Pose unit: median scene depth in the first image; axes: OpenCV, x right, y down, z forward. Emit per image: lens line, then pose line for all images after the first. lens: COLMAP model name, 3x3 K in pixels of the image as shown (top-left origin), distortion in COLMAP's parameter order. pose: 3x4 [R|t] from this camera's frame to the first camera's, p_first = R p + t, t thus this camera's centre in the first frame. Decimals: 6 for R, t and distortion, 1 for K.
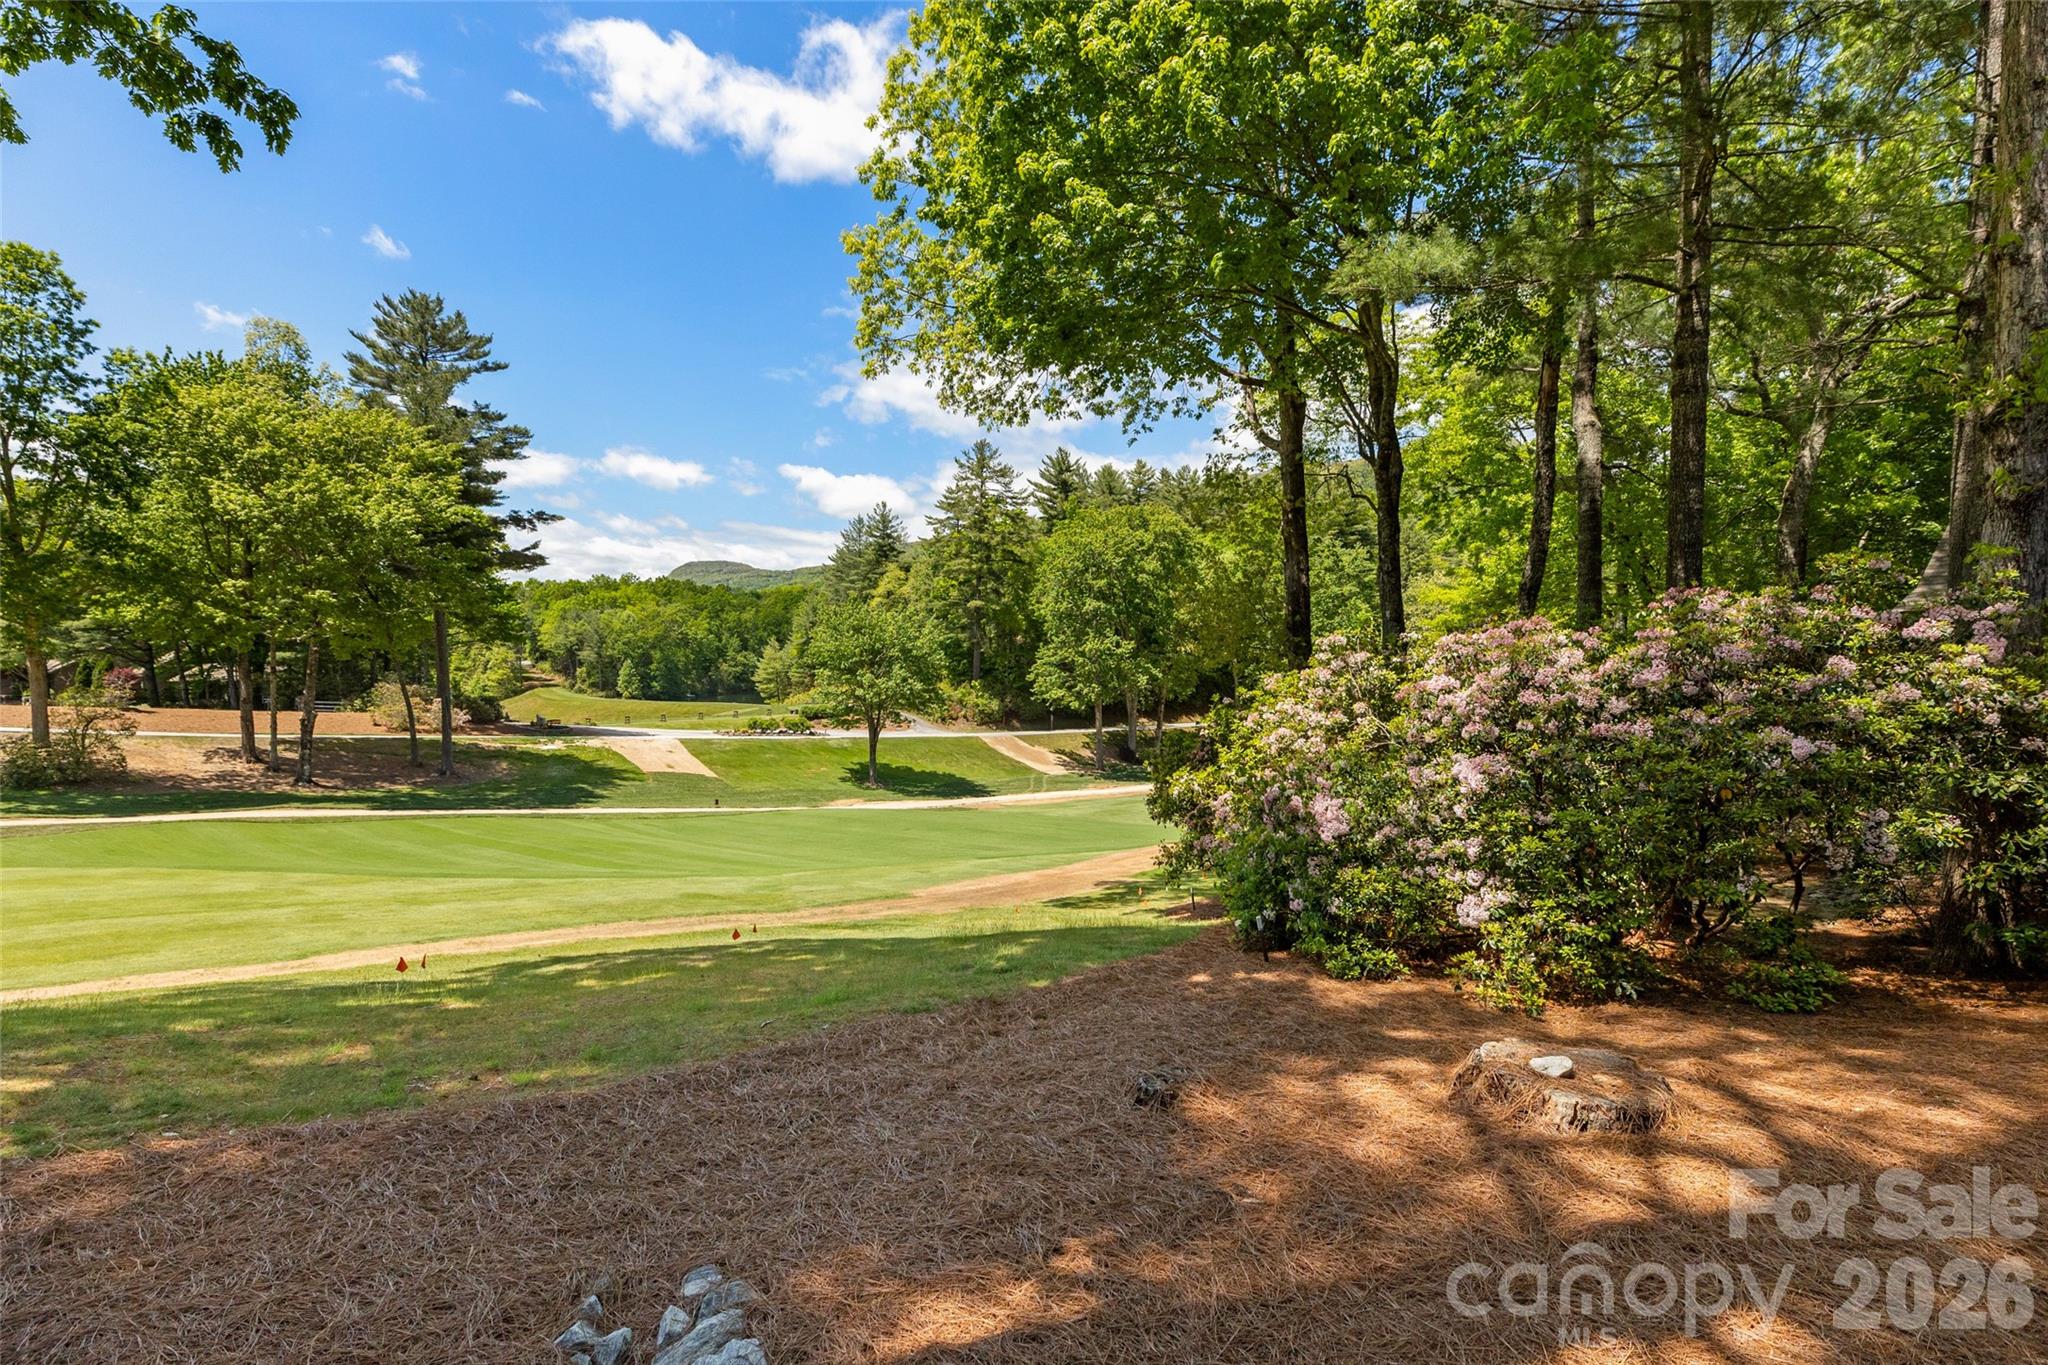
lens RADIAL K [[909.5, 0, 1007.2], [0, 909.5, 694.9], [0, 0, 1]] dist [0.004291, 0.000781]
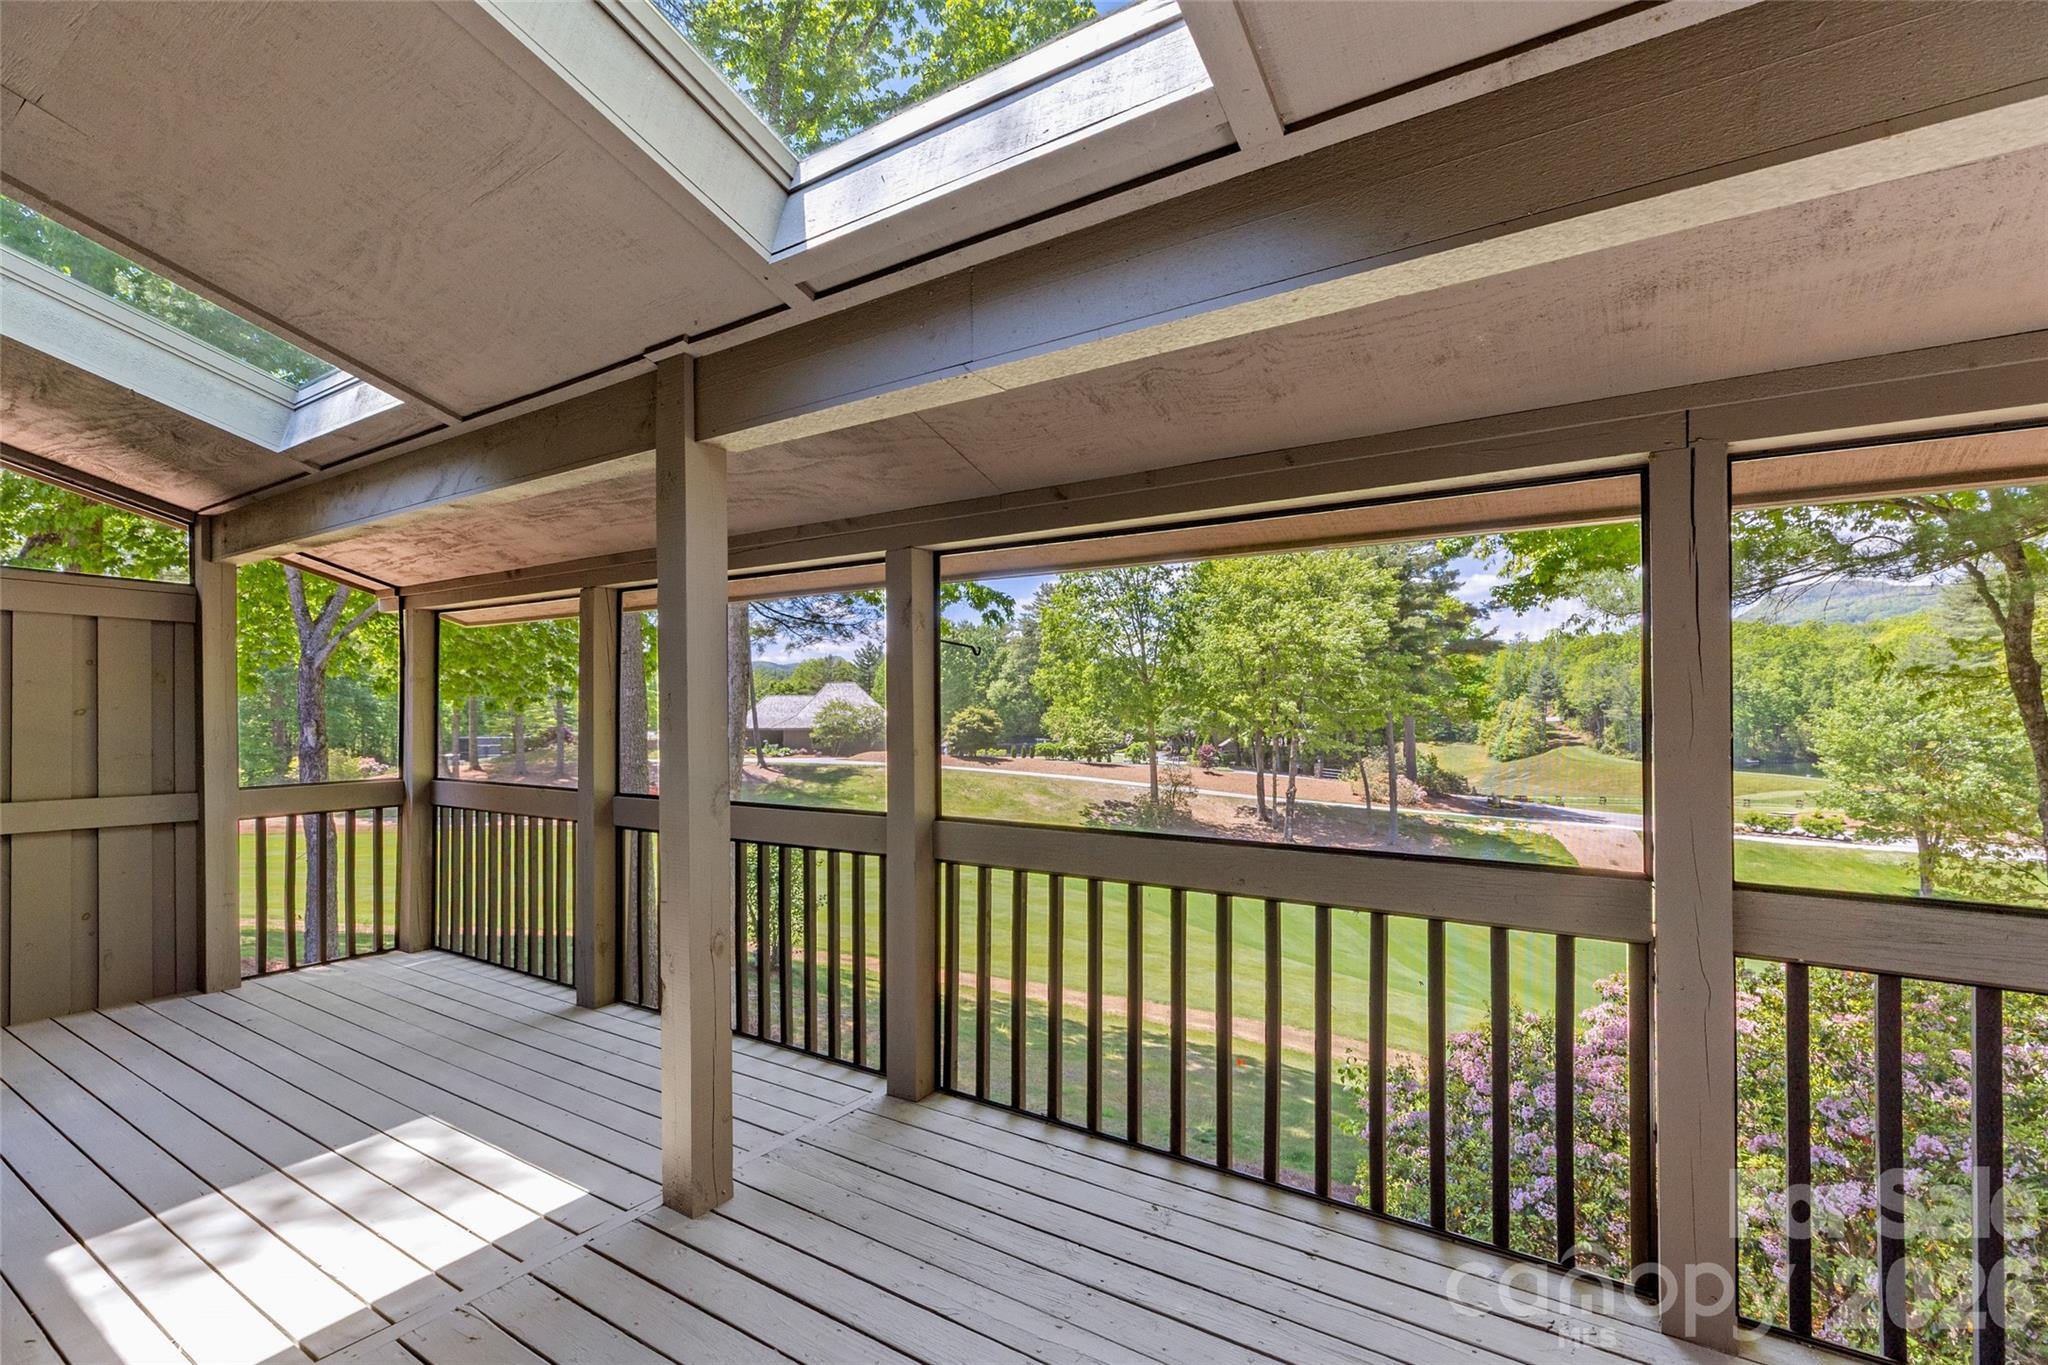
lens RADIAL K [[923.7, 0, 1013.0], [0, 923.7, 704.5], [0, 0, 1]] dist [0.004197, 0.000010]
pose [[0.500230, -0.006643, -0.865867, 0.130213], [-0.025912, 0.999408, -0.022638, -0.042129], [0.865505, 0.033760, 0.499762, -0.010147]]
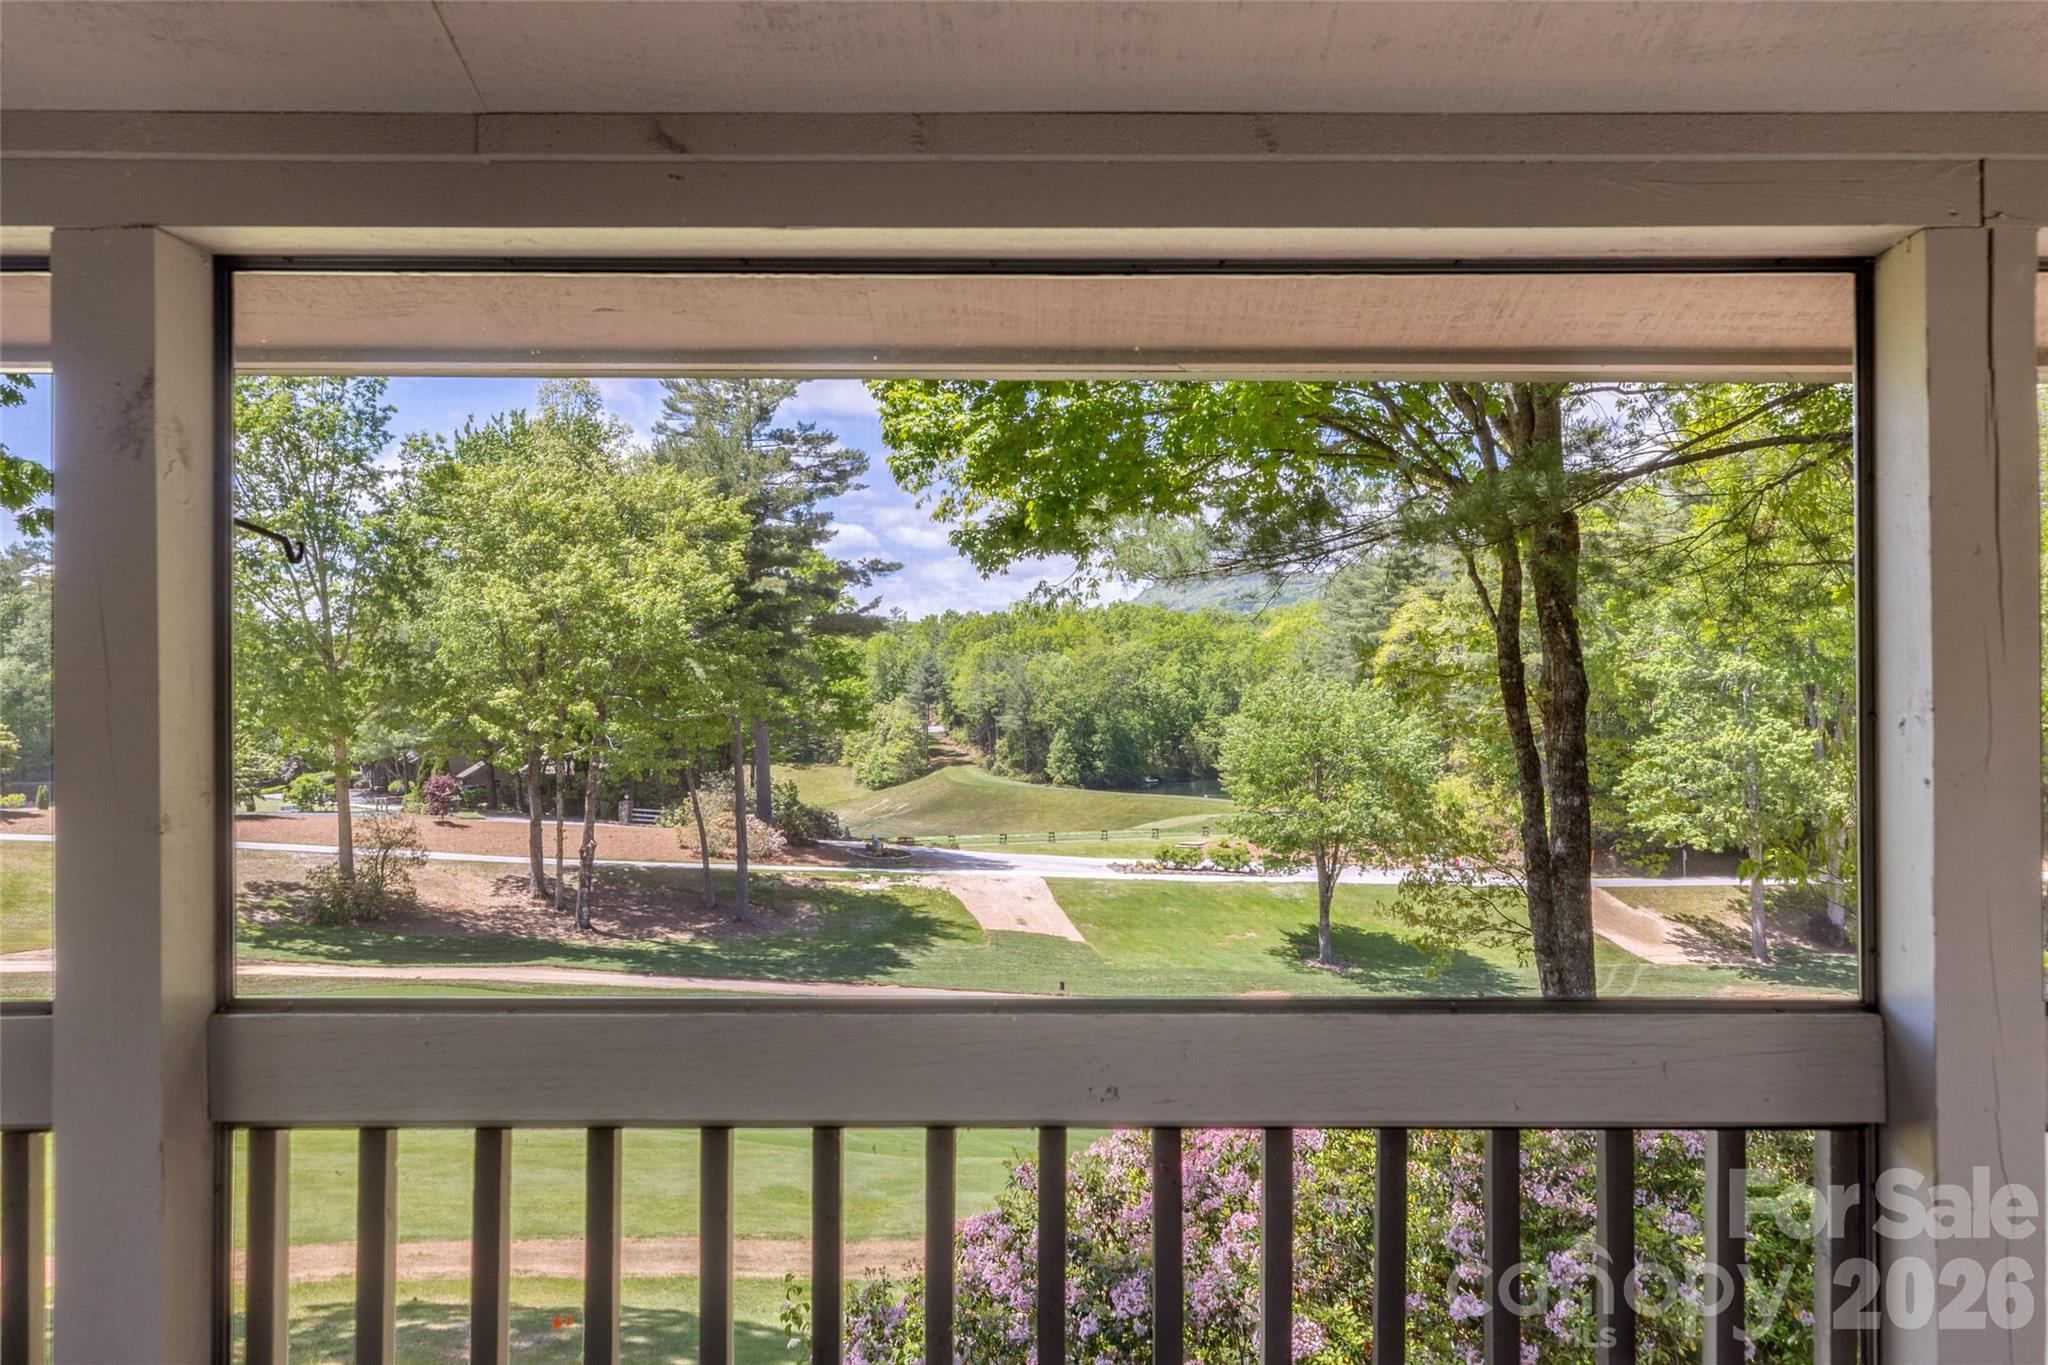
lens RADIAL K [[1471.4, 0, 1029.8], [0, 1471.4, 706.0], [0, 0, 1]] dist [-0.002686, -0.002739]
pose [[0.900144, -0.005173, -0.435561, 0.111579], [-0.011417, 0.999306, -0.035465, -0.041951], [0.435442, 0.036896, 0.899460, -0.007467]]
